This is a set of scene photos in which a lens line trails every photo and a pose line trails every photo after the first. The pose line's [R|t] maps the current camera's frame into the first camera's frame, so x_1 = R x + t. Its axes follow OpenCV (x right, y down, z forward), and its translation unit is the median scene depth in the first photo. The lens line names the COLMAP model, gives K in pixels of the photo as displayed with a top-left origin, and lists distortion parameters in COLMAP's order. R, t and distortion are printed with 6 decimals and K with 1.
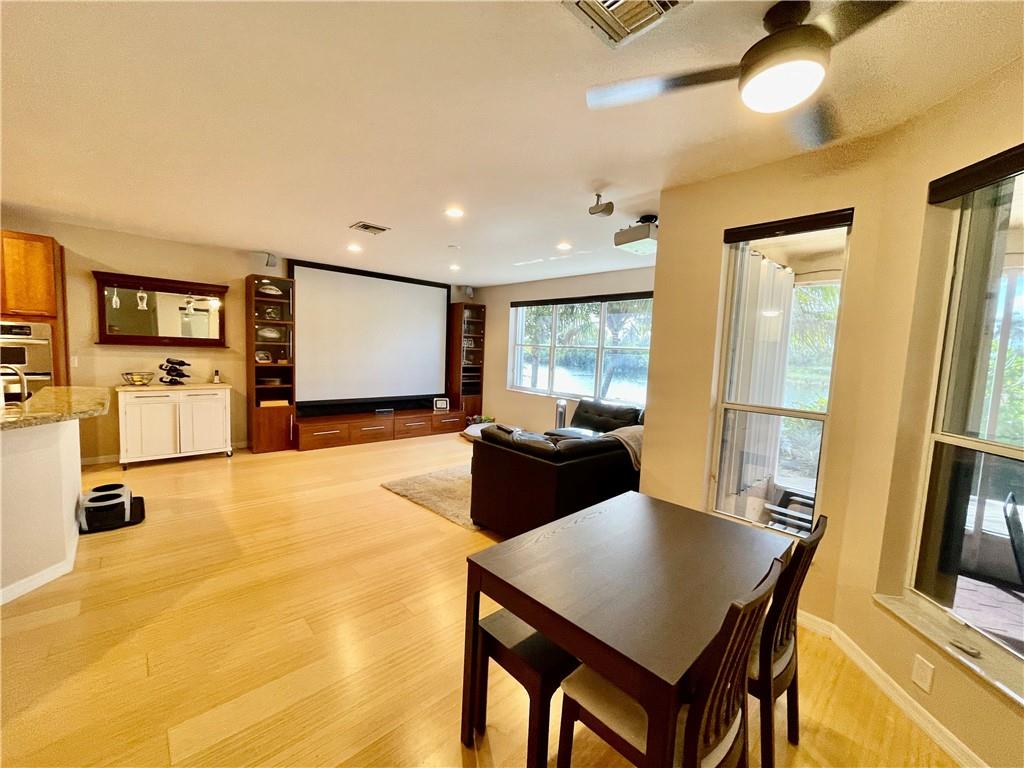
lens RADIAL K [[415.8, 0, 511.6], [0, 415.8, 384.5], [0, 0, 1]] dist [-0.000592, 0.000547]
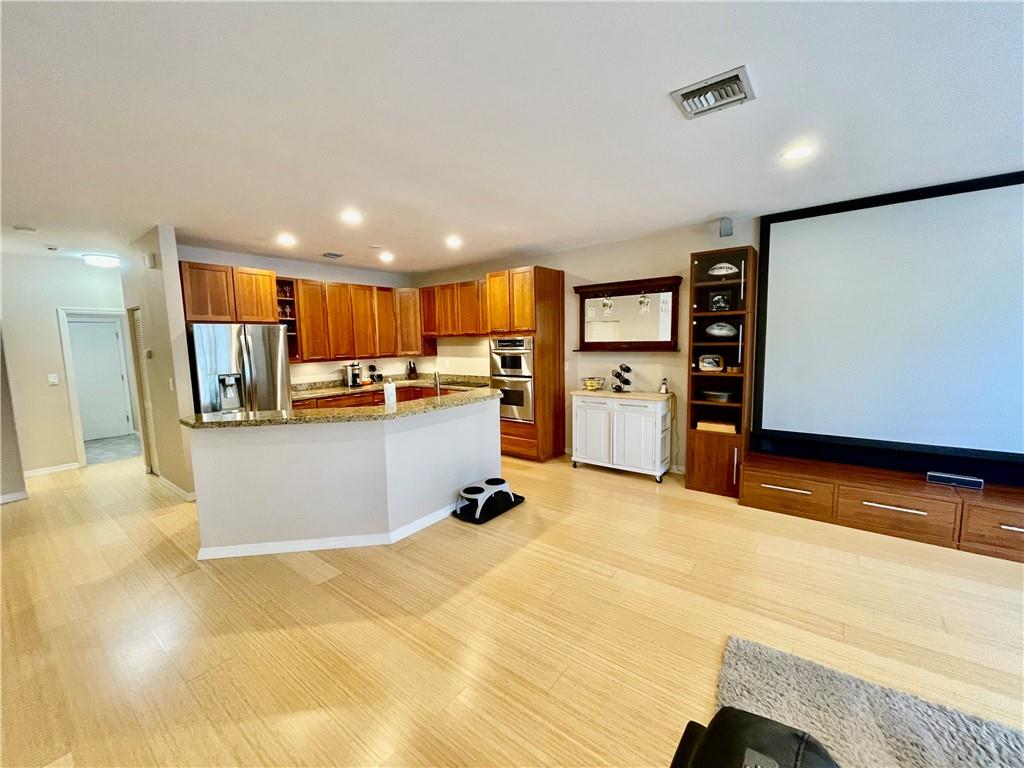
lens RADIAL K [[415.8, 0, 508.2], [0, 415.8, 384.0], [0, 0, 1]] dist [-0.000592, 0.000547]
pose [[0.166365, 0.058621, -0.984320, 0.080908], [-0.058012, 0.997084, 0.049576, -0.047912], [0.984356, 0.048855, 0.169280, 0.562623]]
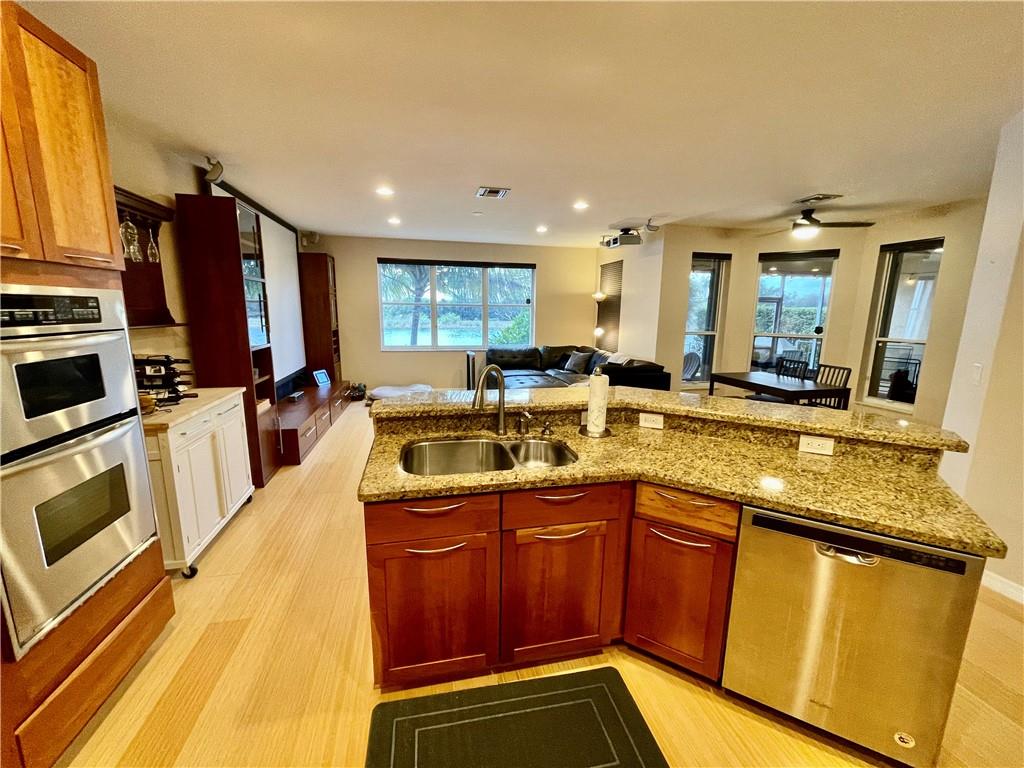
lens RADIAL K [[415.8, 0, 508.4], [0, 415.8, 384.2], [0, 0, 1]] dist [-0.000592, 0.000547]
pose [[0.506735, -0.188355, 0.841274, -0.985955], [0.085997, 0.982017, 0.168067, -0.070243], [-0.857802, -0.012818, 0.513821, 0.358959]]
